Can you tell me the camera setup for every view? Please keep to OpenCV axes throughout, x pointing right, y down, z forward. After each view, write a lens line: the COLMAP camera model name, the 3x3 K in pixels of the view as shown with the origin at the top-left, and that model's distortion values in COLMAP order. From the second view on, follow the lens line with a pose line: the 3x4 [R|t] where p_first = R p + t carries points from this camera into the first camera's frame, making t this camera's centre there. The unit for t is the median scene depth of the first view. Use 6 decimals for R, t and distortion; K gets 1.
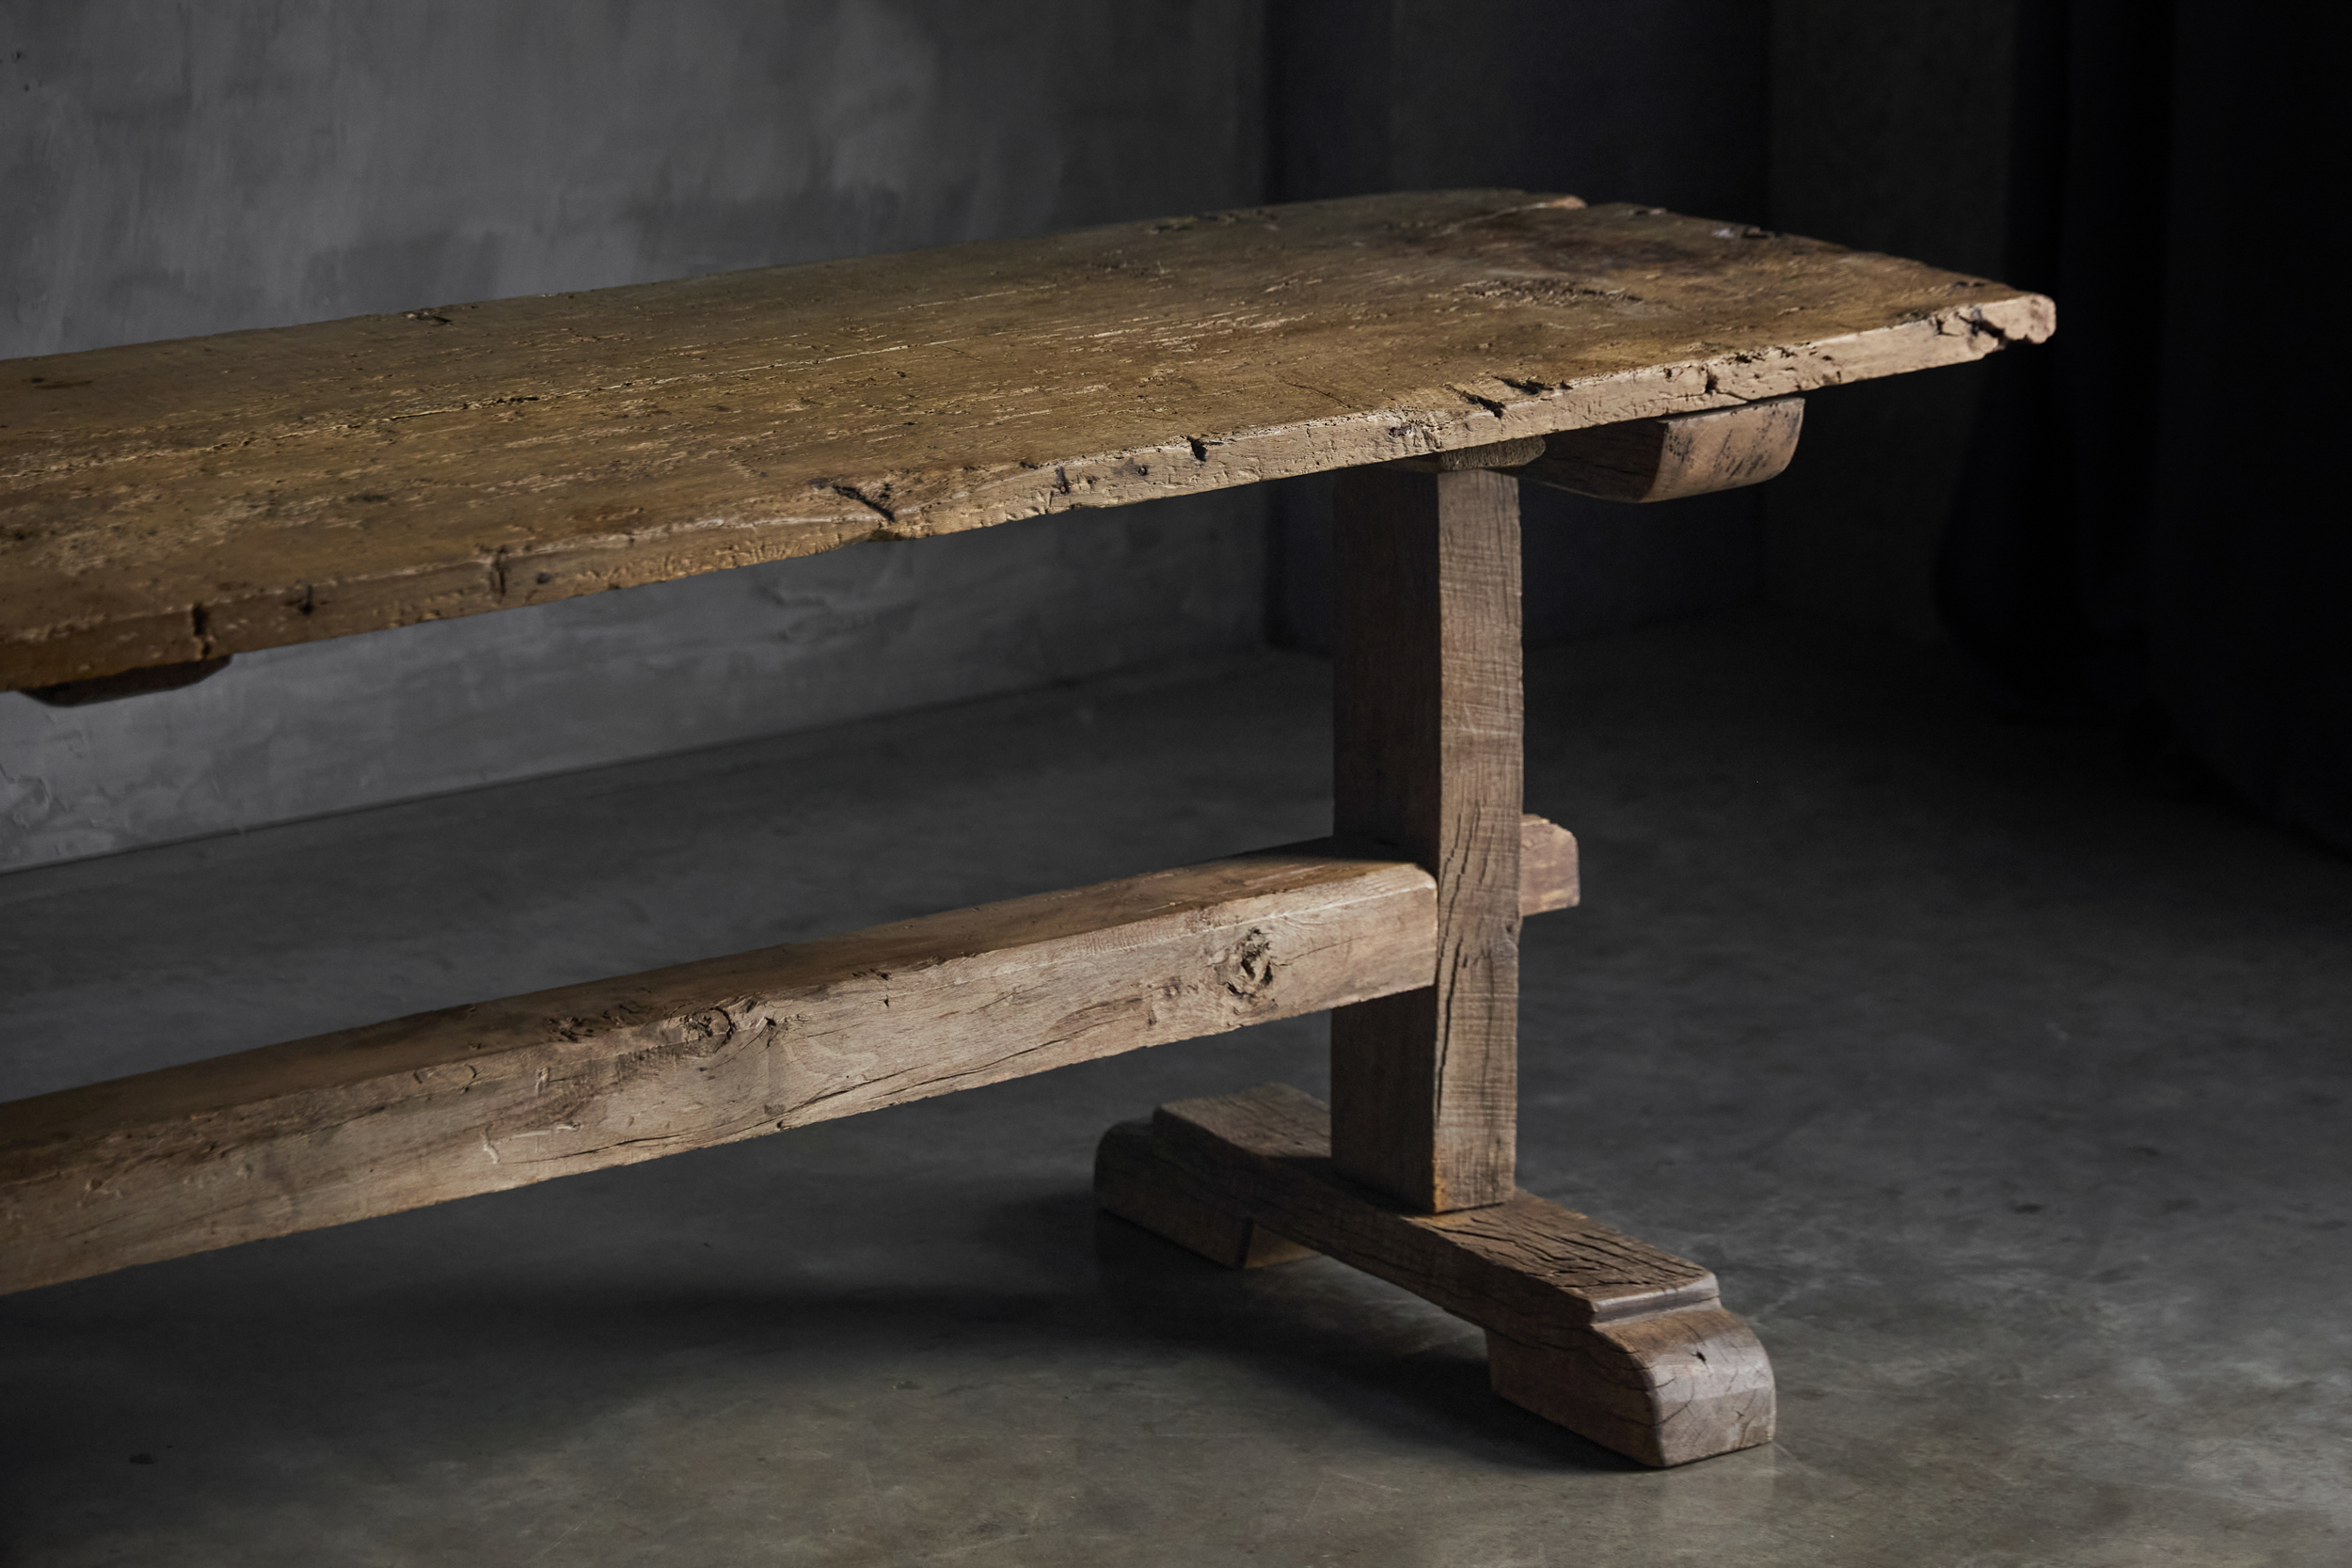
lens RADIAL K [[6909.7, 0, 1424.0], [0, 6909.7, 831.7], [0, 0, 1]] dist [-0.017372, 0.000000]
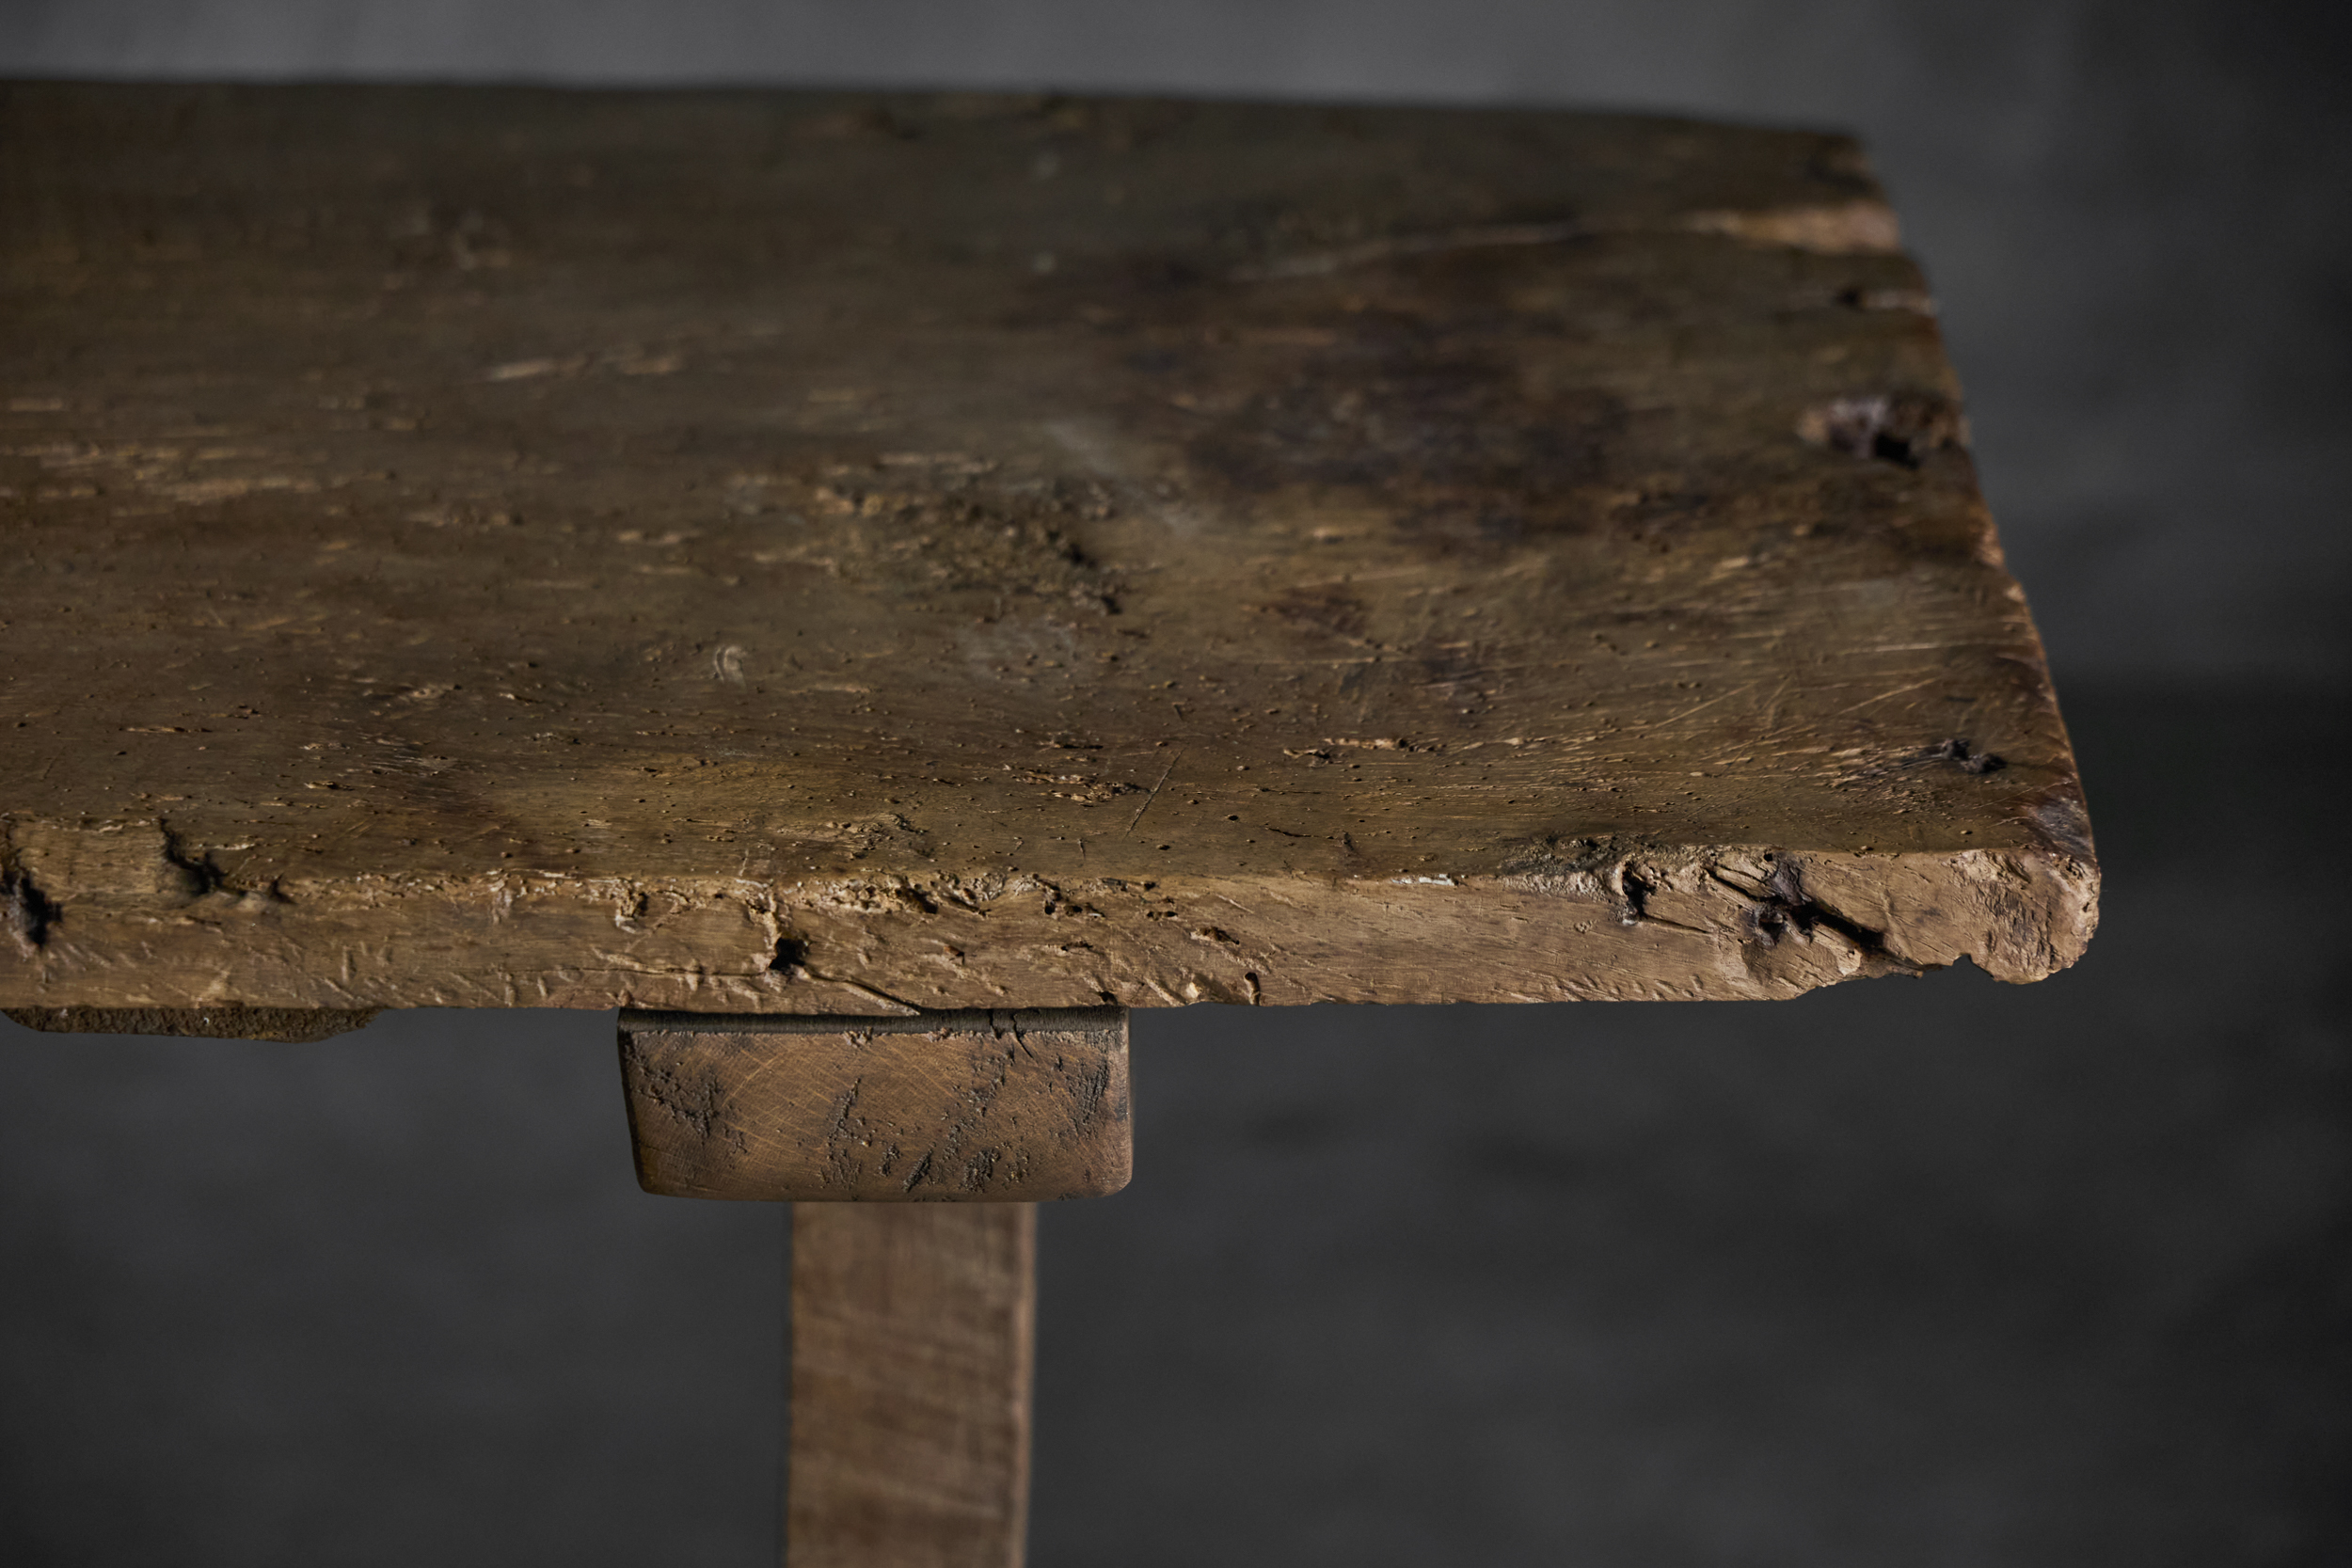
lens RADIAL K [[6905.4, 0, 1190.4], [0, 6905.4, 783.7], [0, 0, 1]] dist [-0.019922, 0.000000]
pose [[0.809836, 0.238336, -0.536061, 0.240454], [-0.171967, 0.970059, 0.171501, -0.133226], [0.560886, -0.046703, 0.826575, 0.680553]]
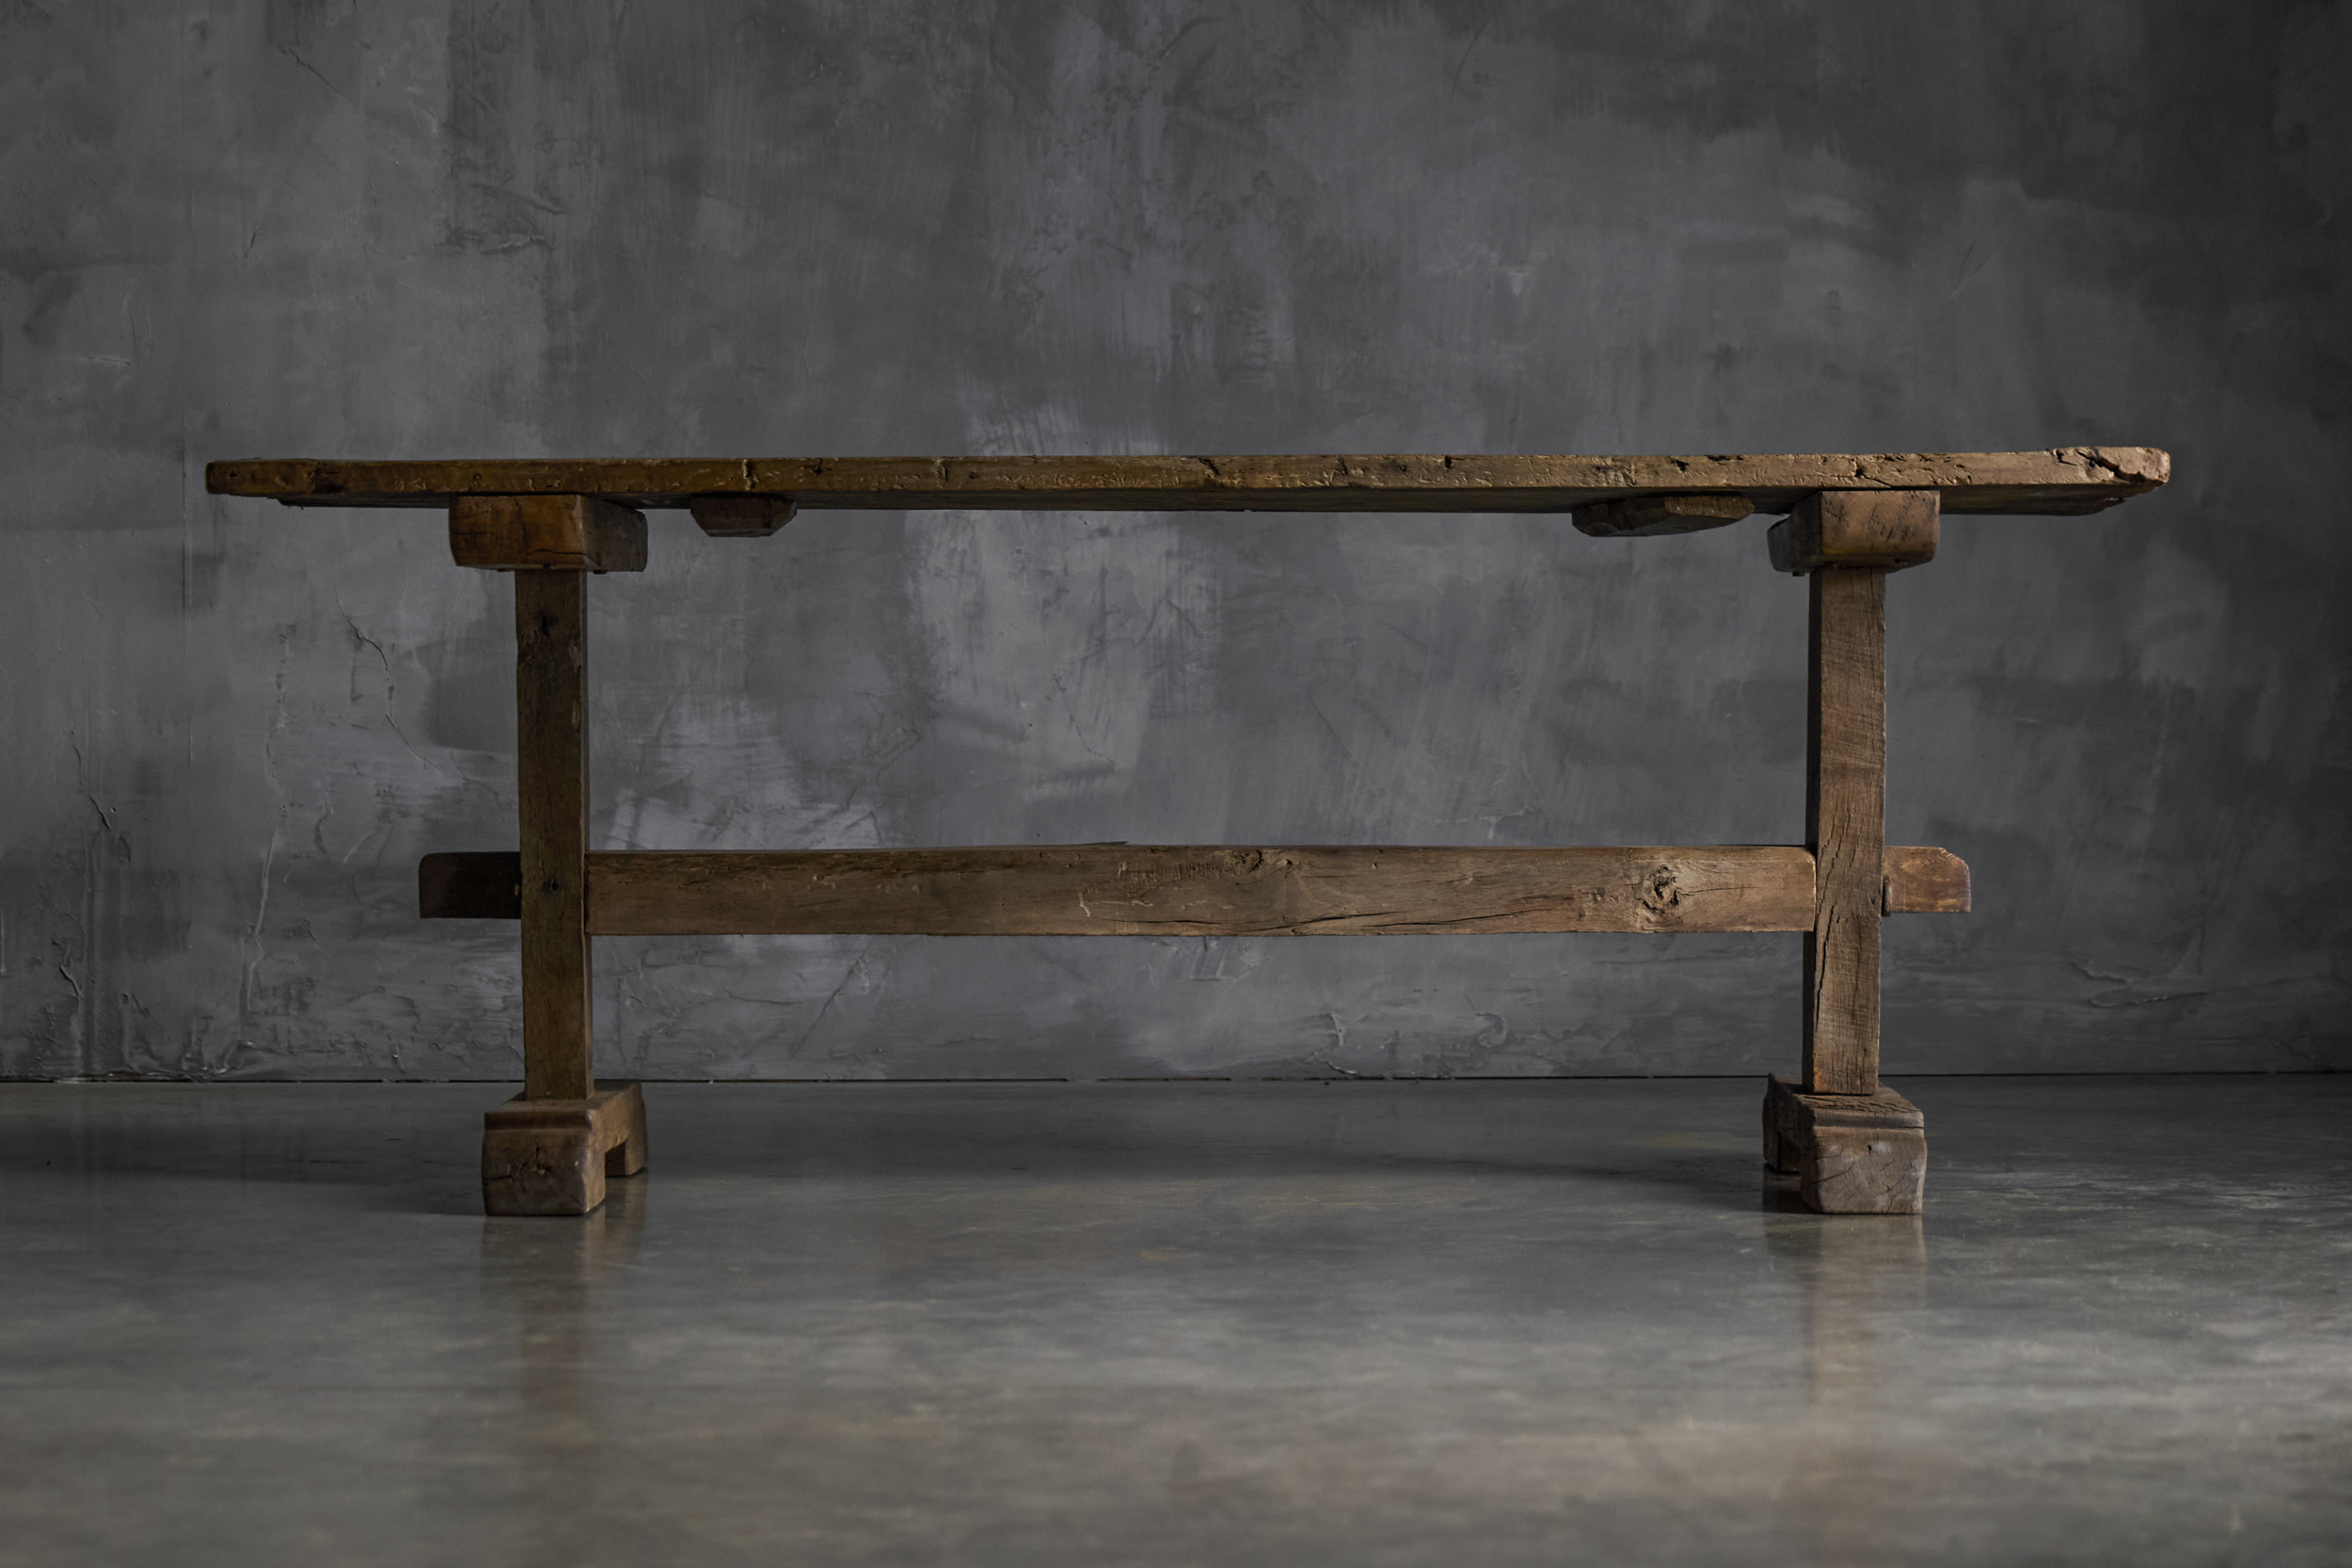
lens RADIAL K [[6572.1, 0, 1266.6], [0, 6572.1, 771.7], [0, 0, 1]] dist [-0.051517, 0.000000]
pose [[0.809691, 0.005656, -0.586829, 0.755033], [-0.150821, 0.968372, -0.198766, 0.295302], [0.567144, 0.249445, 0.784936, -0.191528]]
